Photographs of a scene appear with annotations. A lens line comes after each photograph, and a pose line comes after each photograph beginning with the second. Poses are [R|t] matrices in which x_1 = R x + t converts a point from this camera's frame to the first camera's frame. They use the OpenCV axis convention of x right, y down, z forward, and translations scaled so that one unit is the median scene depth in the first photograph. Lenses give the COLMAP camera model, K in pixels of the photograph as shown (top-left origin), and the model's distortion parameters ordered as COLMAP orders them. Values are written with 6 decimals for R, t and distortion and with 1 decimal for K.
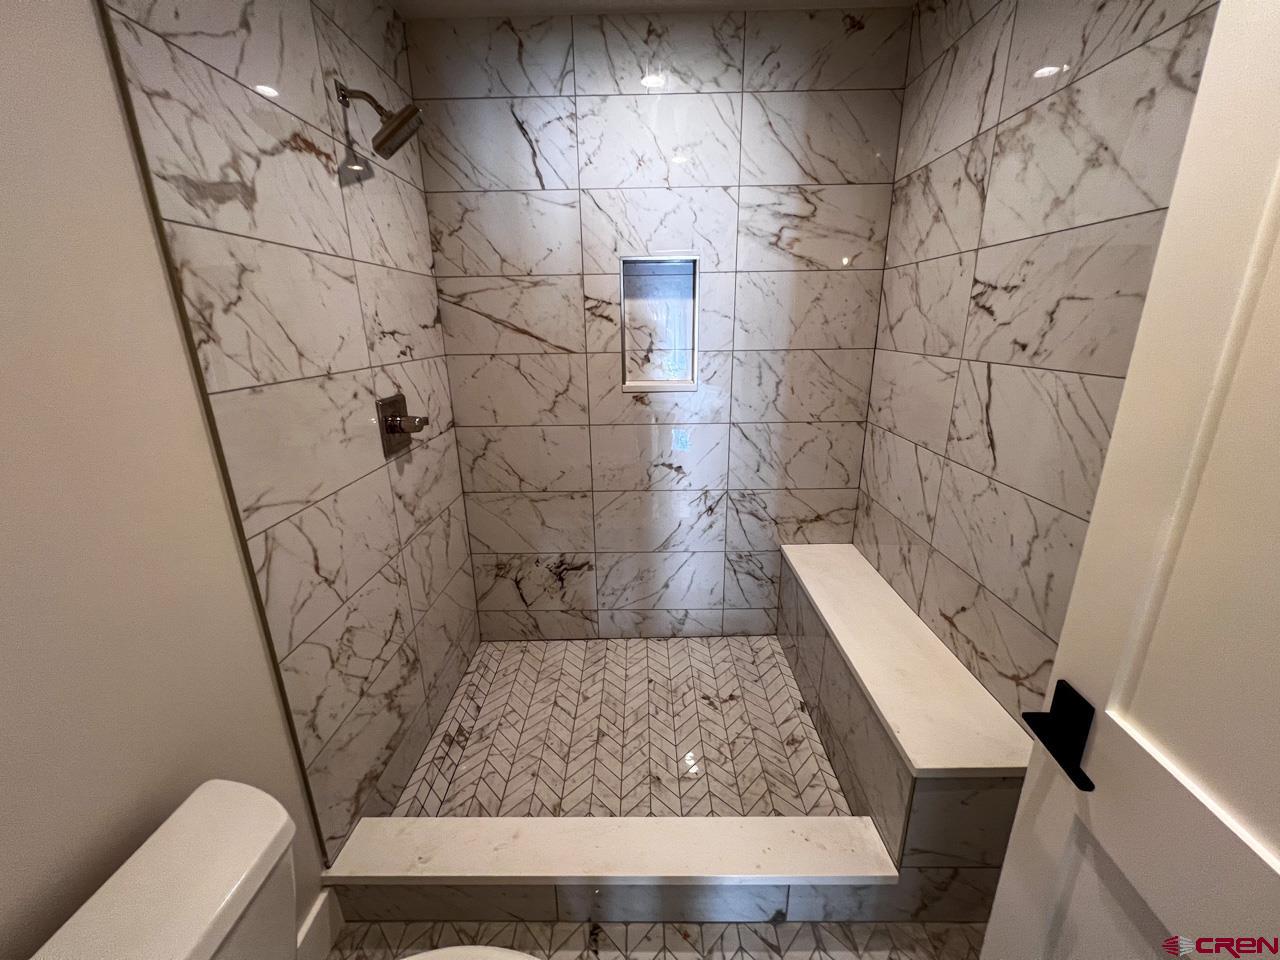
lens RADIAL K [[514.7, 0, 637.7], [0, 514.7, 480.0], [0, 0, 1]] dist [-0.003530, 0.000053]
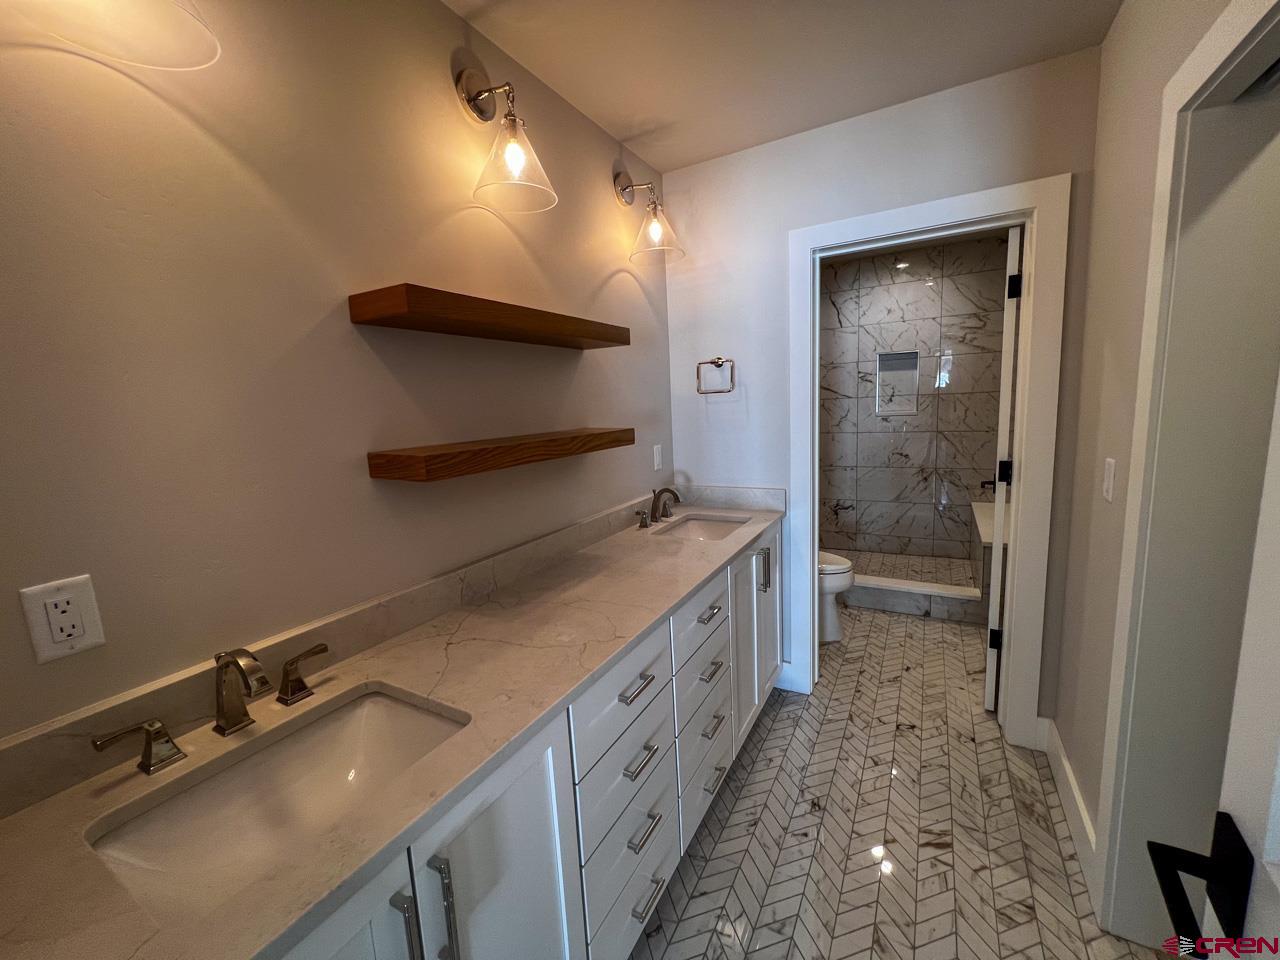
lens RADIAL K [[514.7, 0, 638.3], [0, 514.7, 476.2], [0, 0, 1]] dist [-0.003530, 0.000053]
pose [[0.874337, 0.043767, -0.483341, 0.153071], [-0.108298, 0.988408, -0.106403, 0.412126], [0.473081, 0.145377, 0.868942, -1.265706]]
